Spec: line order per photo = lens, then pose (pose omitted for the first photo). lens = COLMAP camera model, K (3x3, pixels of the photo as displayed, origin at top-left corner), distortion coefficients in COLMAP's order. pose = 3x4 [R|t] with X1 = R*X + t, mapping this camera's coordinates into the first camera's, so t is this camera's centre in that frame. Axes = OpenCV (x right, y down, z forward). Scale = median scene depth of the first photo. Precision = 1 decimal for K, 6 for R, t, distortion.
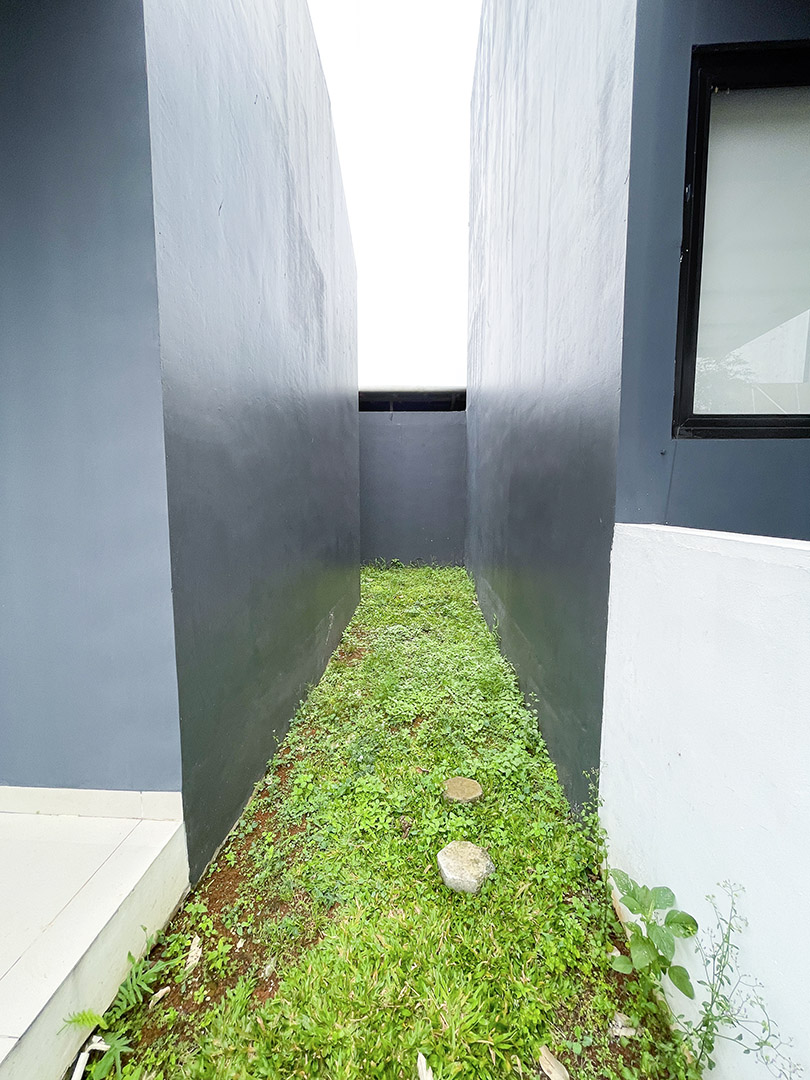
lens RADIAL K [[436.8, 0, 404.4], [0, 436.8, 543.1], [0, 0, 1]] dist [0.002552, 0.000146]
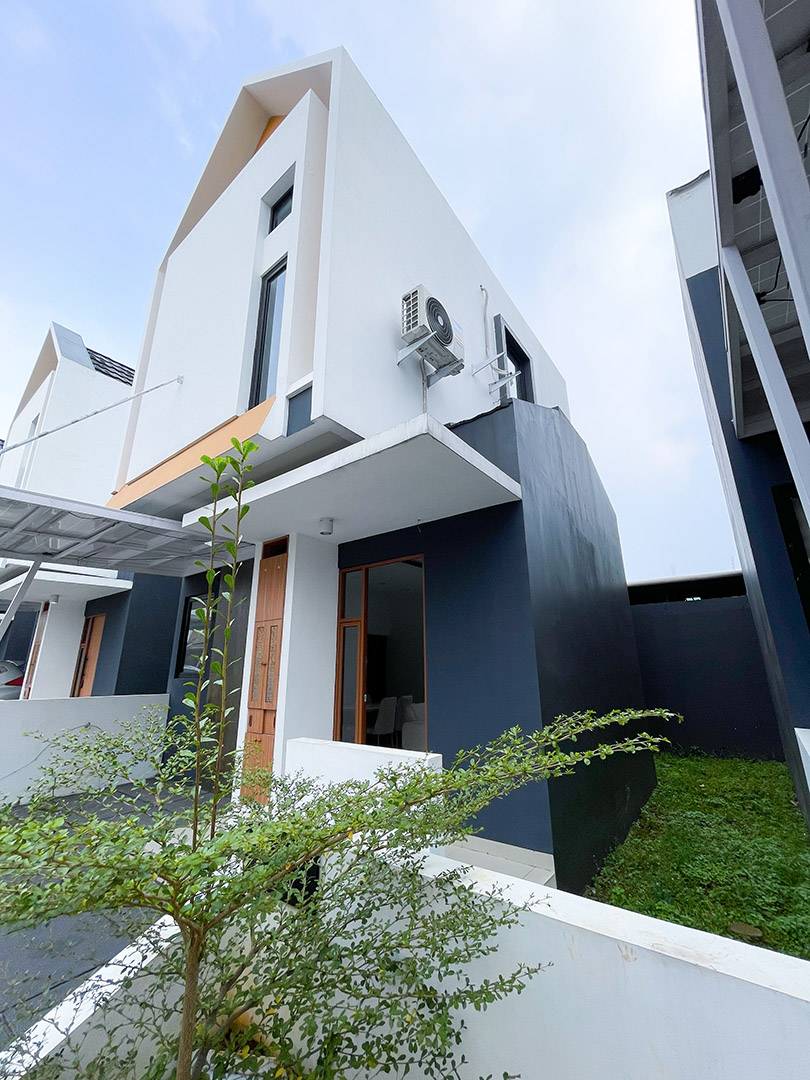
lens RADIAL K [[436.8, 0, 408.3], [0, 436.8, 544.7], [0, 0, 1]] dist [0.002552, 0.000146]
pose [[0.824811, -0.164476, -0.540957, 0.108866], [-0.047493, 0.933219, -0.356155, -0.012790], [0.563411, 0.319452, 0.761918, -0.546321]]
